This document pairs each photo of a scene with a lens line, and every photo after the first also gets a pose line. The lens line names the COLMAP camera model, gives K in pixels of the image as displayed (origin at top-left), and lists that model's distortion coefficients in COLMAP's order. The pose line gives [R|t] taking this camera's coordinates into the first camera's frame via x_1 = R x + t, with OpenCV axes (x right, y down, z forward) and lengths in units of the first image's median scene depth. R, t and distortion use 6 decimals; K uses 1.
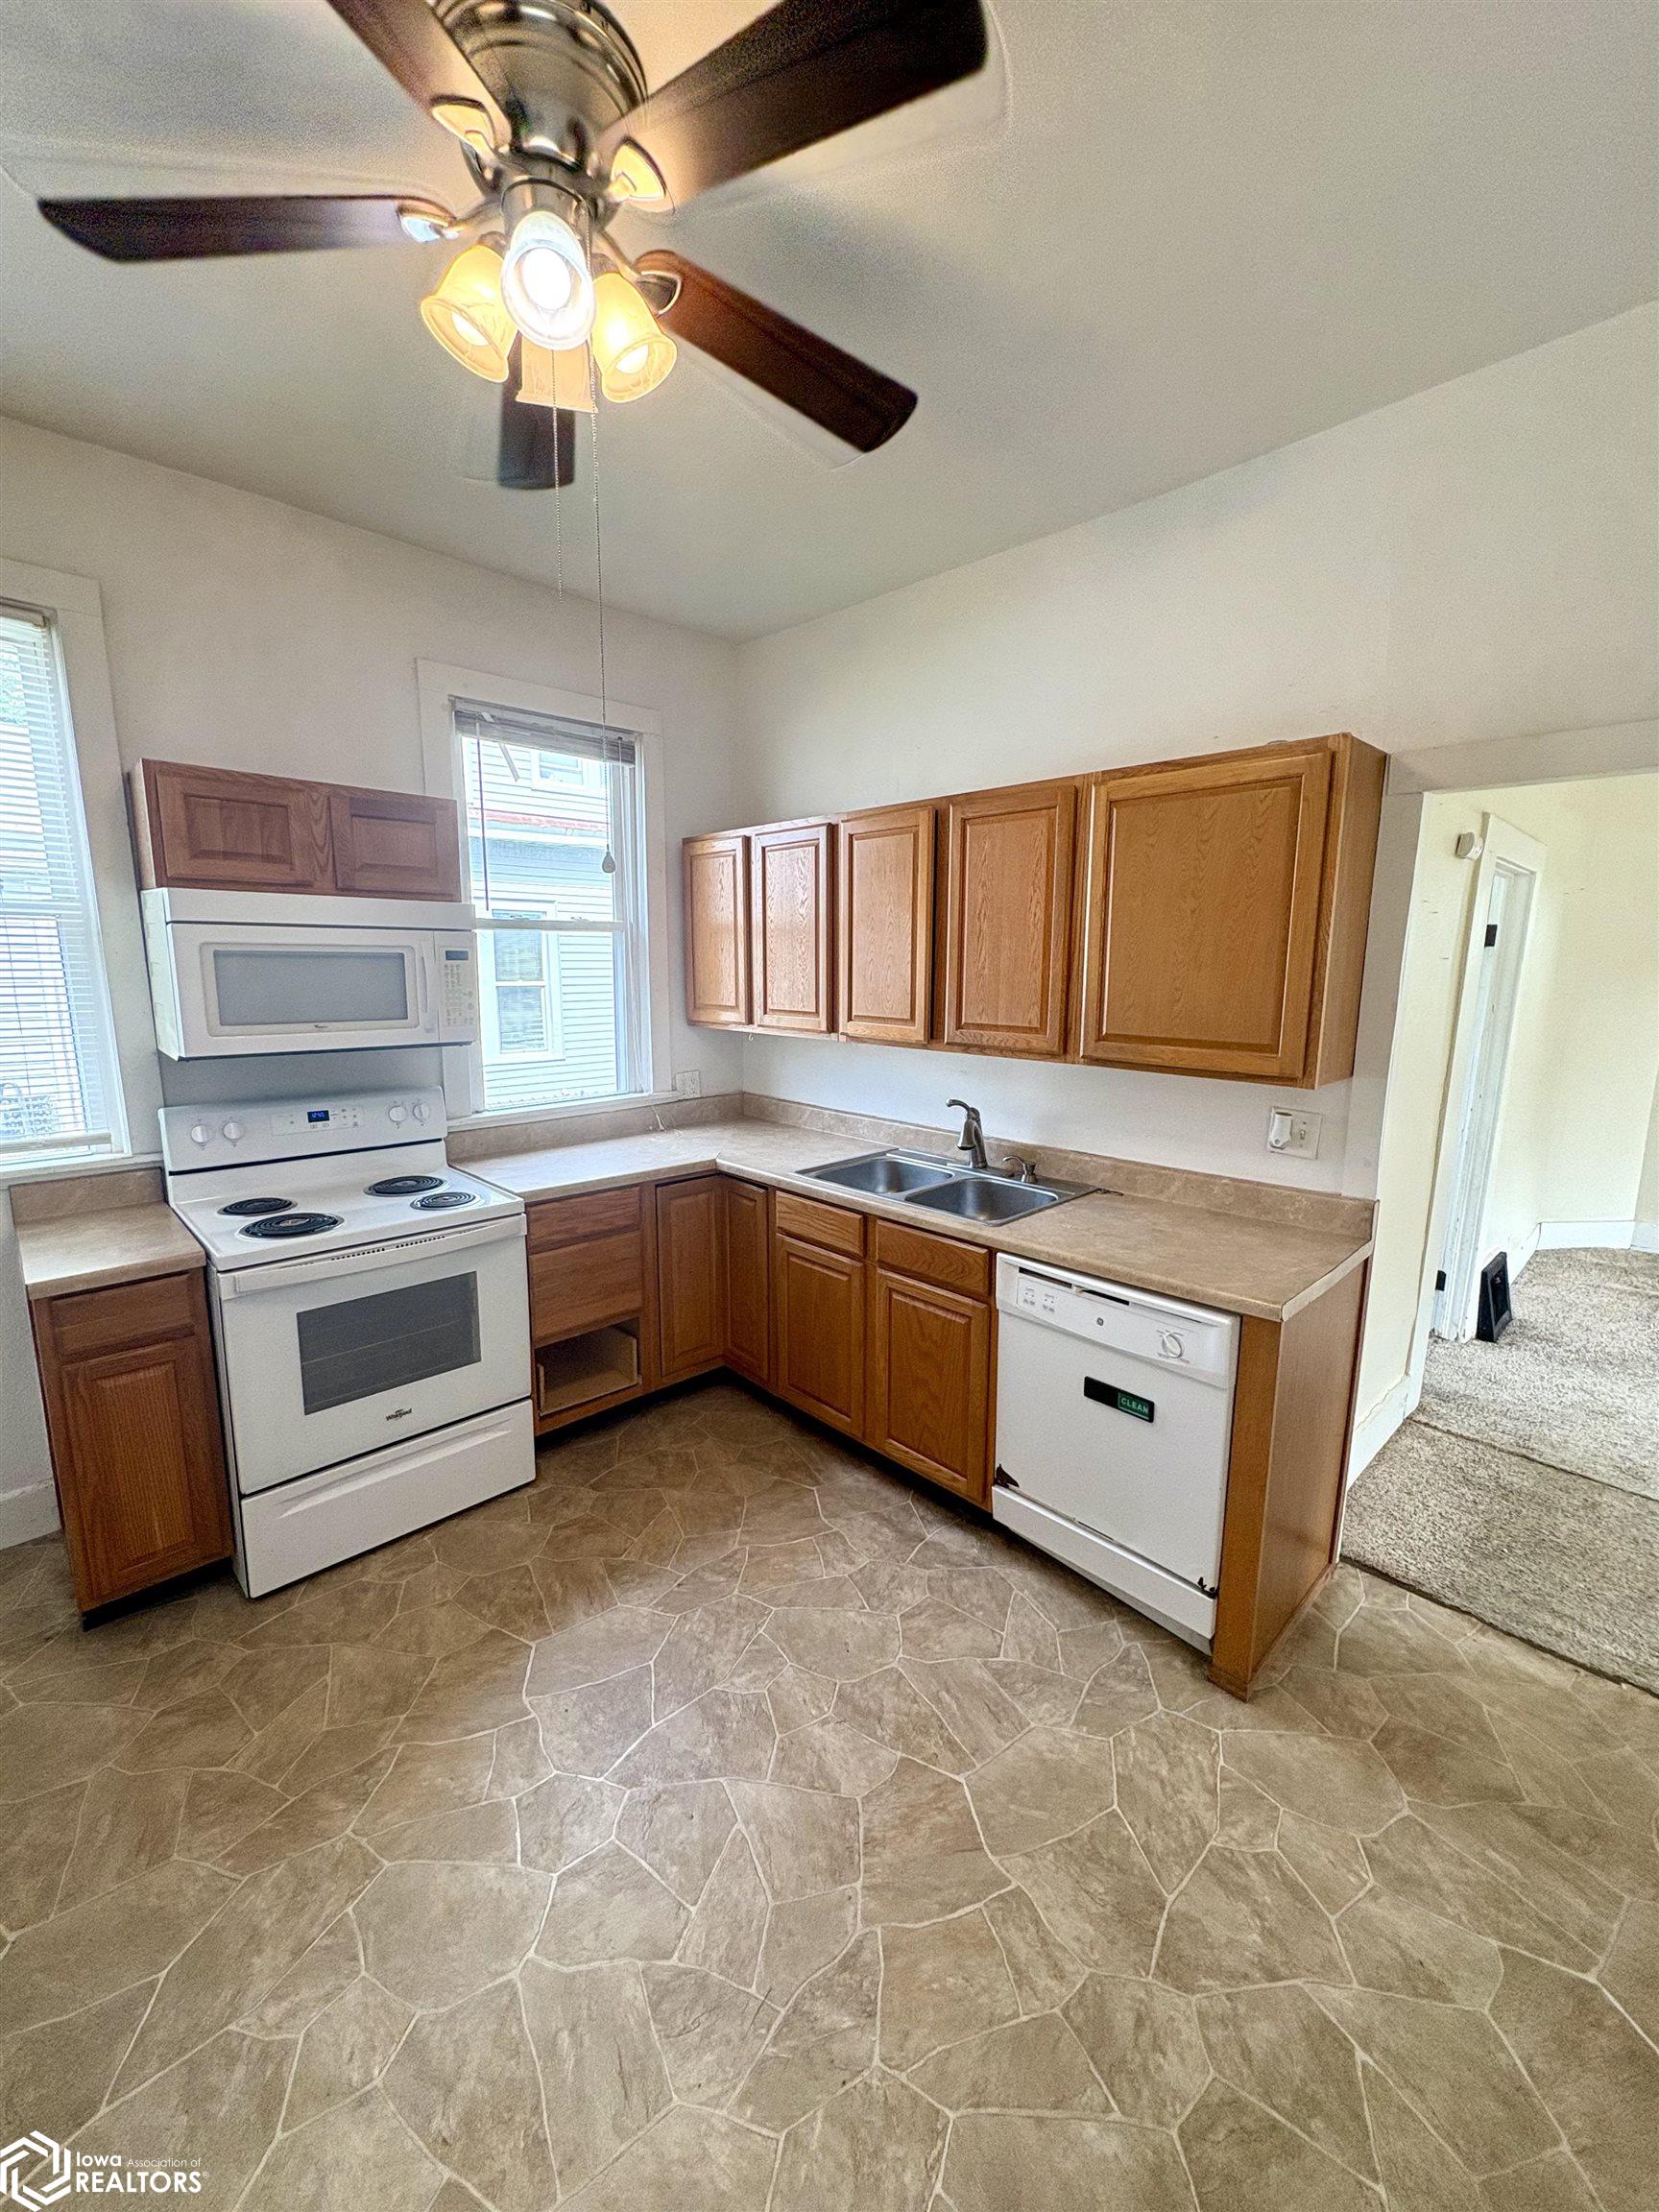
lens RADIAL K [[888.3, 0, 826.9], [0, 888.3, 1102.7], [0, 0, 1]] dist [0.000758, 0.000462]
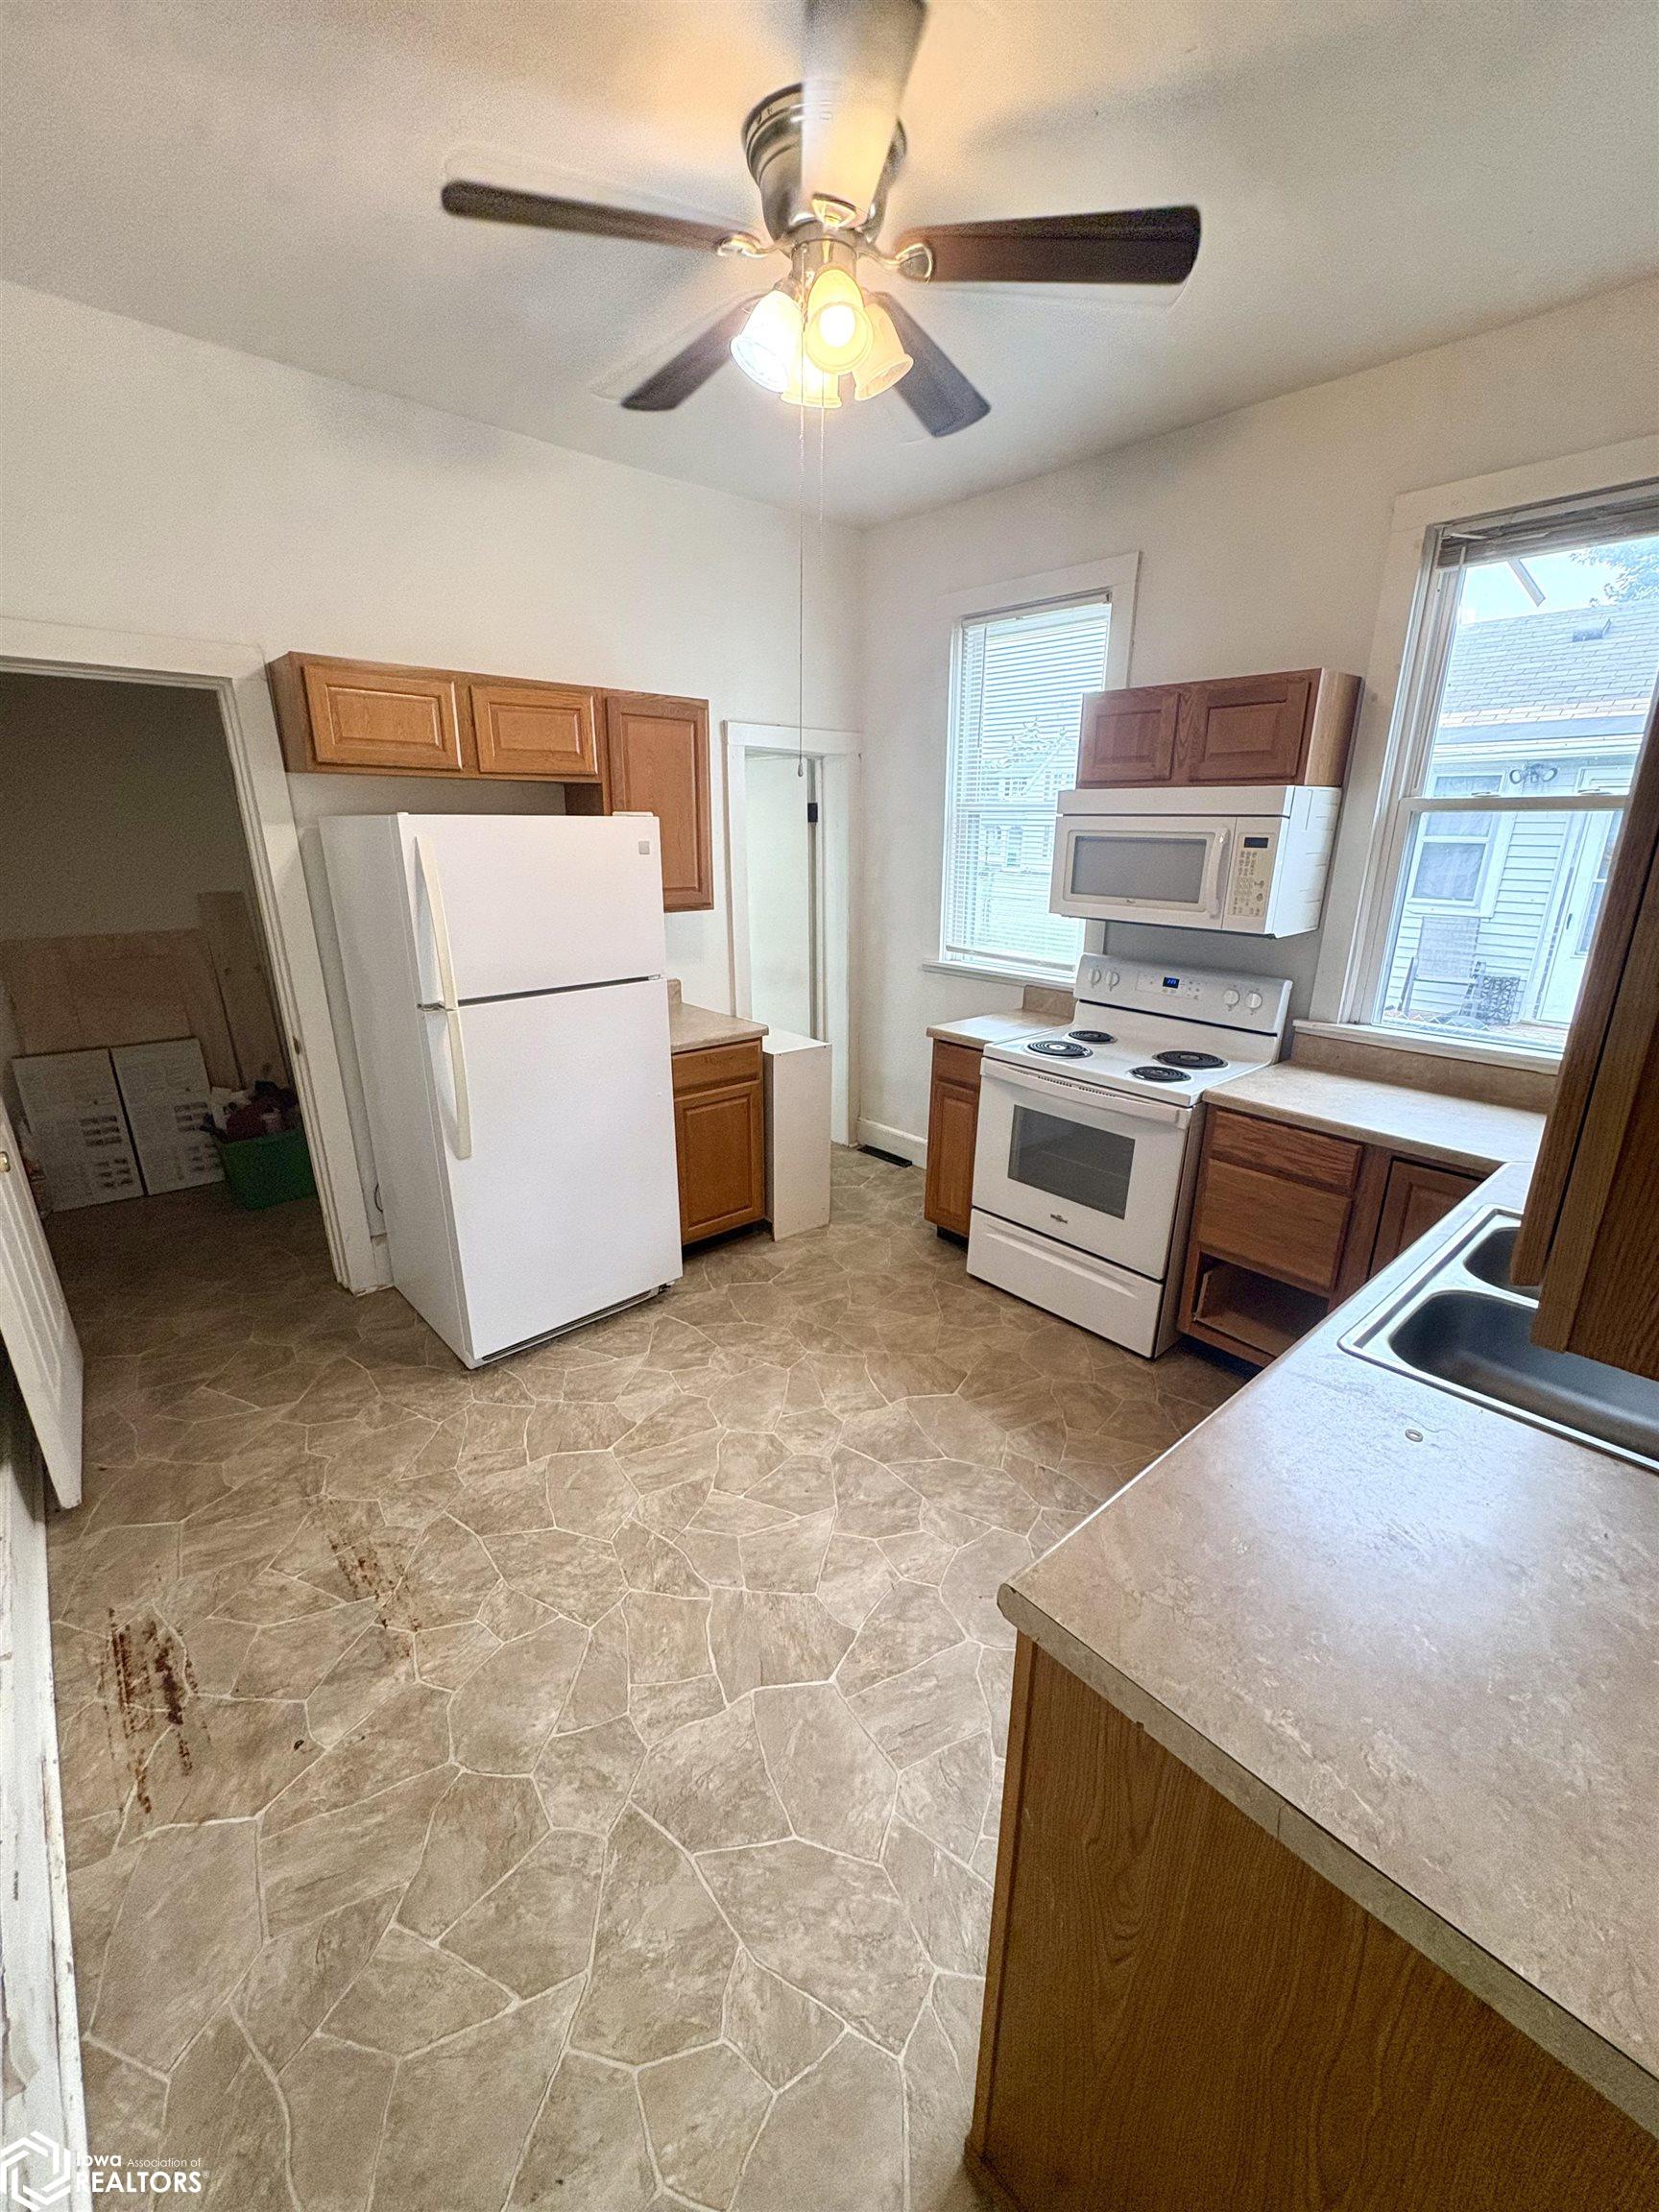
lens RADIAL K [[880.2, 0, 821.8], [0, 880.2, 1114.8], [0, 0, 1]] dist [-0.002476, 0.000192]
pose [[-0.046625, 0.301842, -0.952217, 0.908401], [-0.176303, 0.935803, 0.305272, -0.142632], [0.983231, 0.182112, 0.009584, 0.862022]]
